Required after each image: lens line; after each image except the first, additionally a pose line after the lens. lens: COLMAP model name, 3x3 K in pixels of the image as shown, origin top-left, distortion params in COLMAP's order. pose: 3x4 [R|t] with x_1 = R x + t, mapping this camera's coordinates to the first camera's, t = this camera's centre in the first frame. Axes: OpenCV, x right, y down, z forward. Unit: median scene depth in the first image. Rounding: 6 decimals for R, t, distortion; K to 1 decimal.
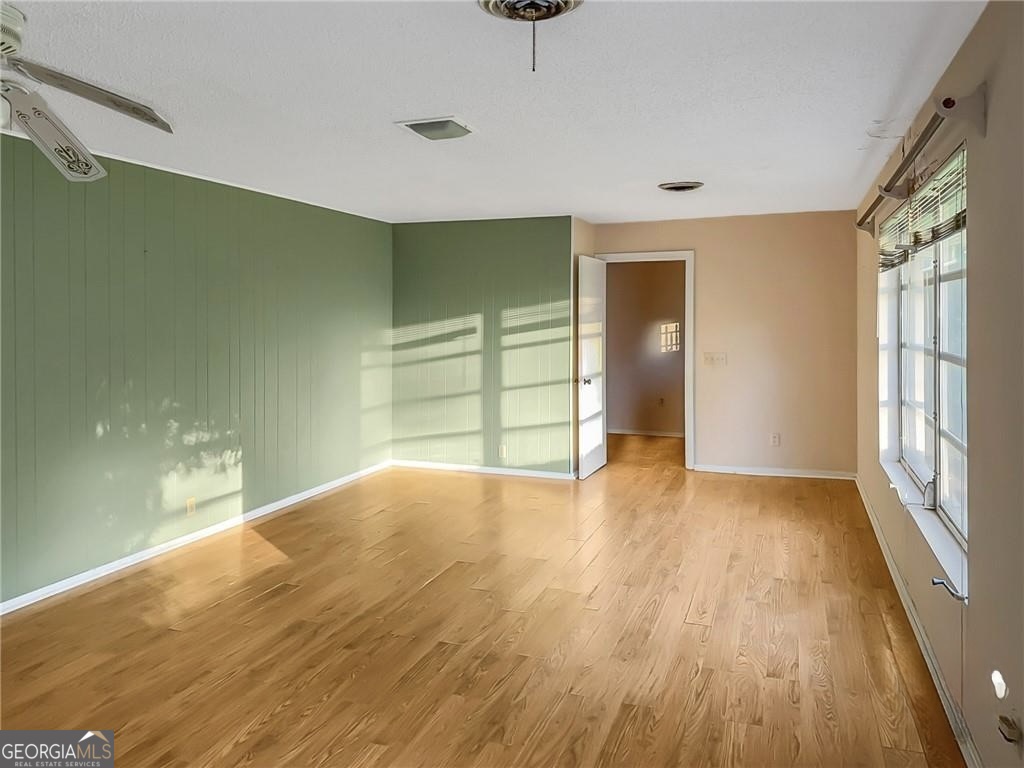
lens RADIAL K [[714.4, 0, 483.6], [0, 714.4, 303.9], [0, 0, 1]] dist [0.058760, -0.057495]
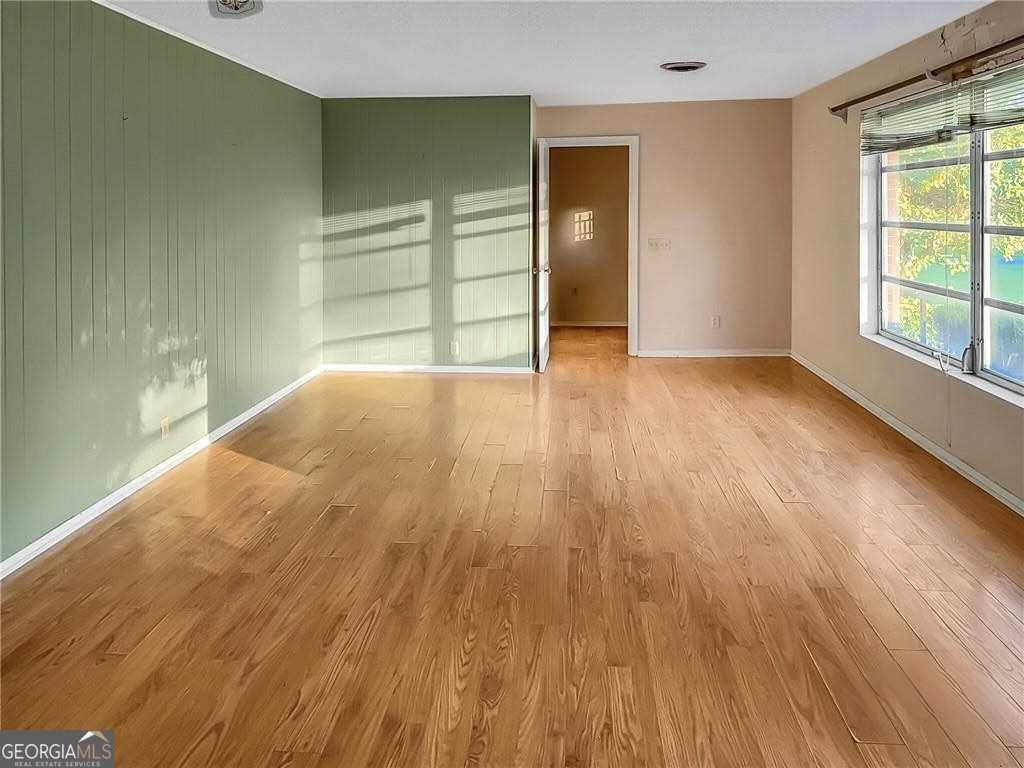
lens RADIAL K [[748.5, 0, 466.4], [0, 748.5, 208.4], [0, 0, 1]] dist [0.000495, 0.041457]
pose [[0.968078, -0.004723, 0.250603, -0.208958], [0.001943, 0.999934, 0.011337, 0.014475], [-0.250640, -0.010488, 0.968024, 0.061270]]
